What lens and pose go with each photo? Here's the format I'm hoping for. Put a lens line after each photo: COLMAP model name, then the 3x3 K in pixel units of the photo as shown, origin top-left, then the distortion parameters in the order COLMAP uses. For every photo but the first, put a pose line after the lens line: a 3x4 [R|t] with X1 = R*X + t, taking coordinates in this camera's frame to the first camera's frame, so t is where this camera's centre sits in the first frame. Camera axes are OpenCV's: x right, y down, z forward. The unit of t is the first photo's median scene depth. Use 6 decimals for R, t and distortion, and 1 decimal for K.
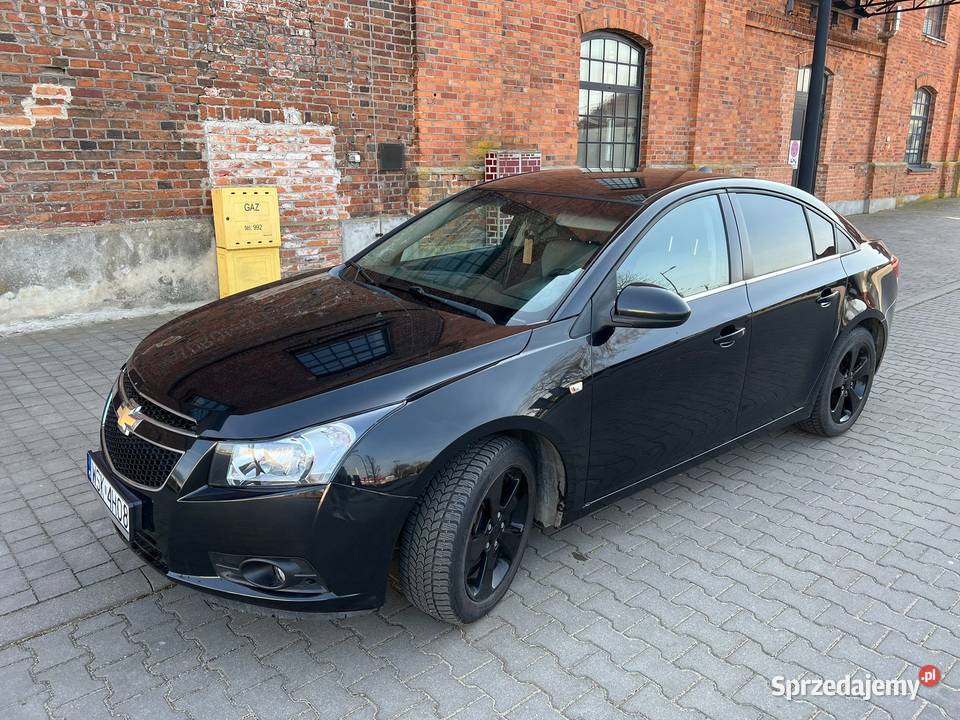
lens RADIAL K [[710.9, 0, 487.7], [0, 710.9, 359.7], [0, 0, 1]] dist [0.050385, -0.054154]
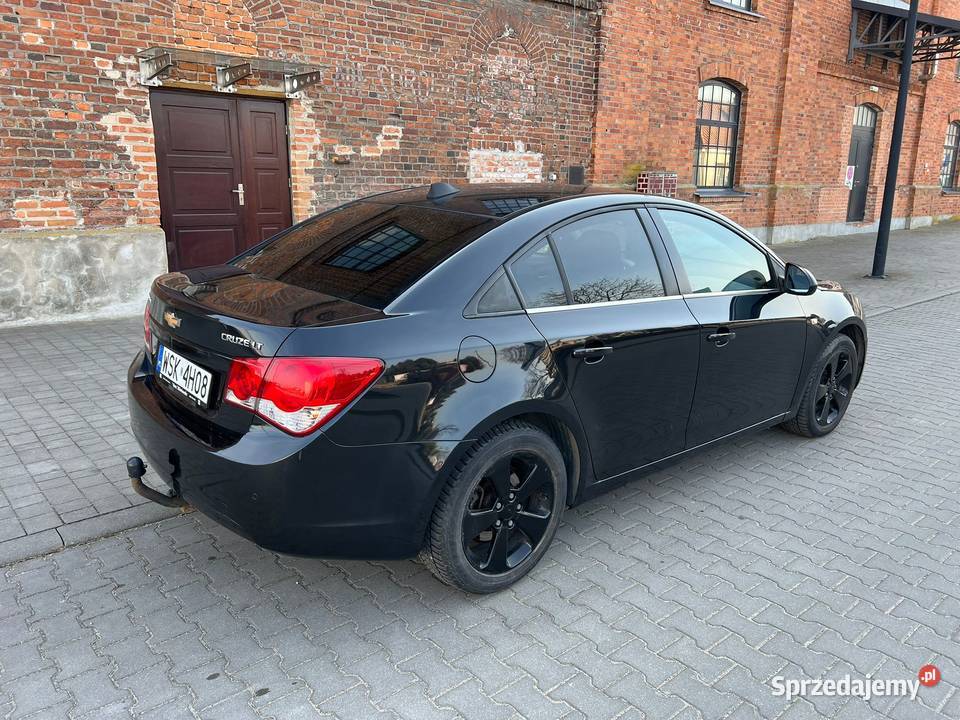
lens RADIAL K [[710.9, 0, 487.7], [0, 710.9, 359.7], [0, 0, 1]] dist [0.050385, -0.054154]
pose [[0.999870, 0.009424, -0.013076, -0.305425], [-0.009837, 0.999444, -0.031867, 0.115531], [0.012768, 0.031991, 0.999407, -0.364162]]
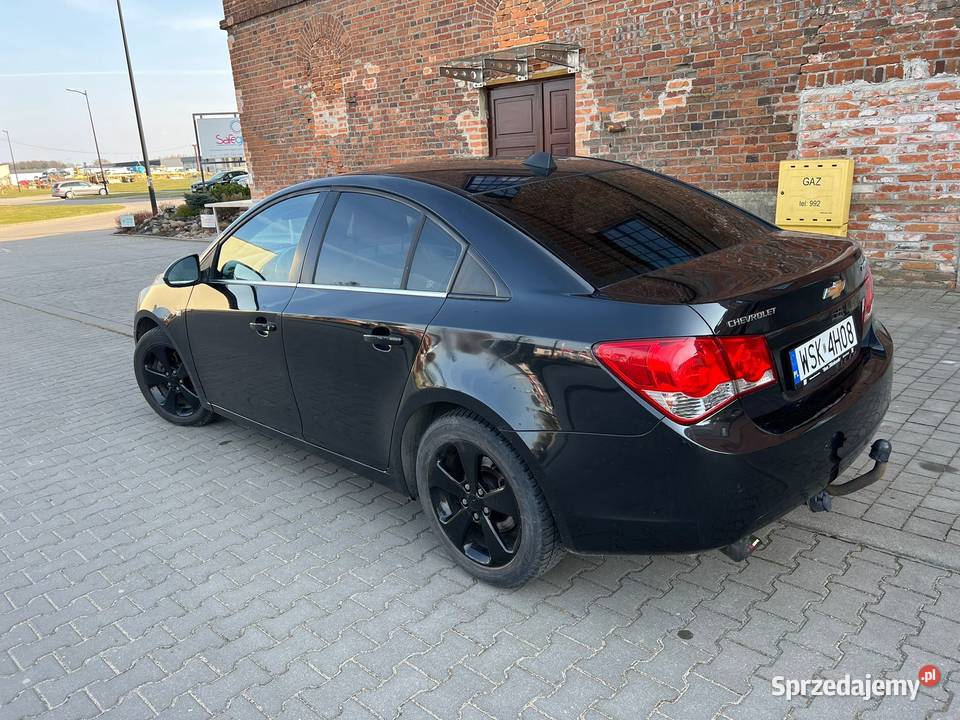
lens RADIAL K [[709.2, 0, 476.5], [0, 709.2, 360.2], [0, 0, 1]] dist [0.047107, -0.048155]
pose [[0.094690, 0.269174, -0.958425, 0.535394], [-0.209375, 0.946602, 0.245167, -0.120315], [0.973240, 0.177455, 0.145992, 0.446249]]
